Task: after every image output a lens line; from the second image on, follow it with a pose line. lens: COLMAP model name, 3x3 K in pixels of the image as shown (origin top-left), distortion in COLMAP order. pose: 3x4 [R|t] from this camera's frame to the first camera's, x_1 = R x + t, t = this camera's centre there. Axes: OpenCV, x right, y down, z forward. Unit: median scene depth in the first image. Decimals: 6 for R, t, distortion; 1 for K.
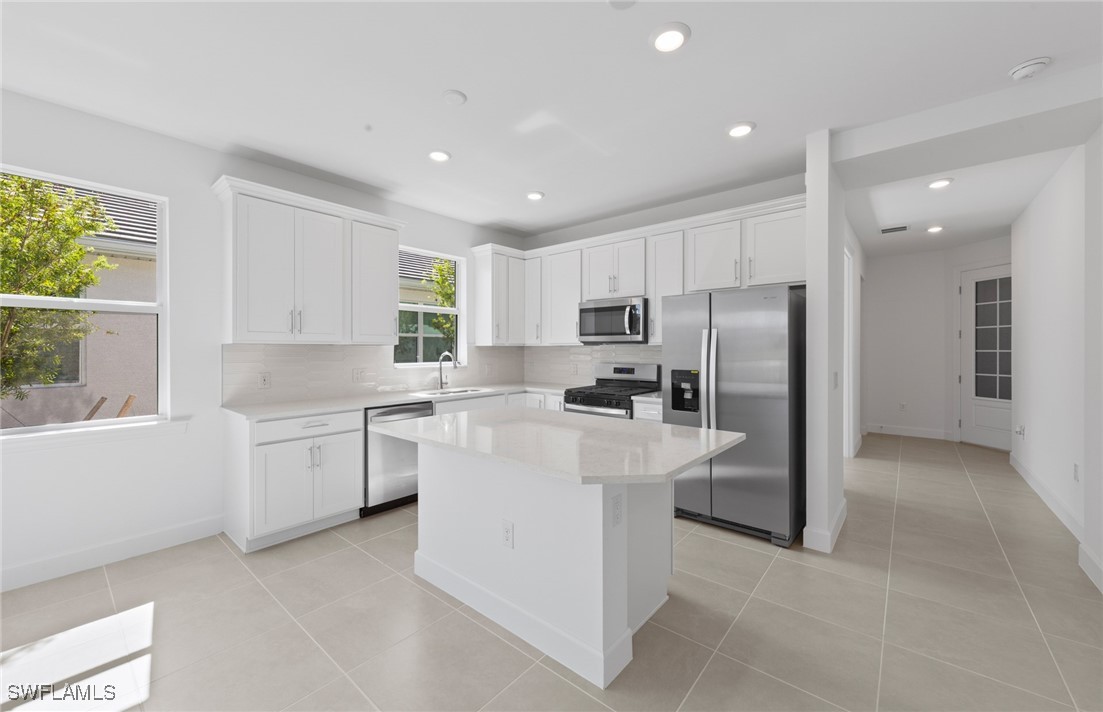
lens RADIAL K [[420.9, 0, 552.6], [0, 420.9, 348.8], [0, 0, 1]] dist [0.000969, 0.000625]
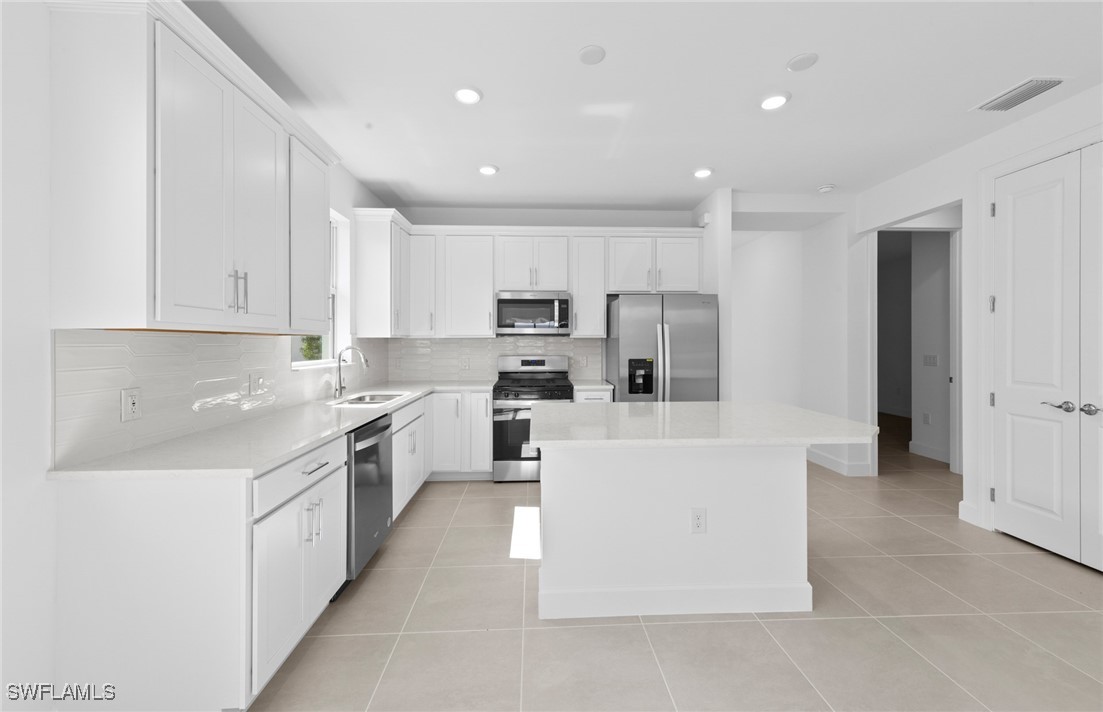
lens RADIAL K [[420.9, 0, 544.8], [0, 420.9, 342.2], [0, 0, 1]] dist [0.000969, 0.000625]
pose [[0.738914, -0.000635, 0.673799, -0.504887], [0.001020, 0.999999, -0.000177, 0.002507], [-0.673799, 0.000819, 0.738914, 0.233705]]
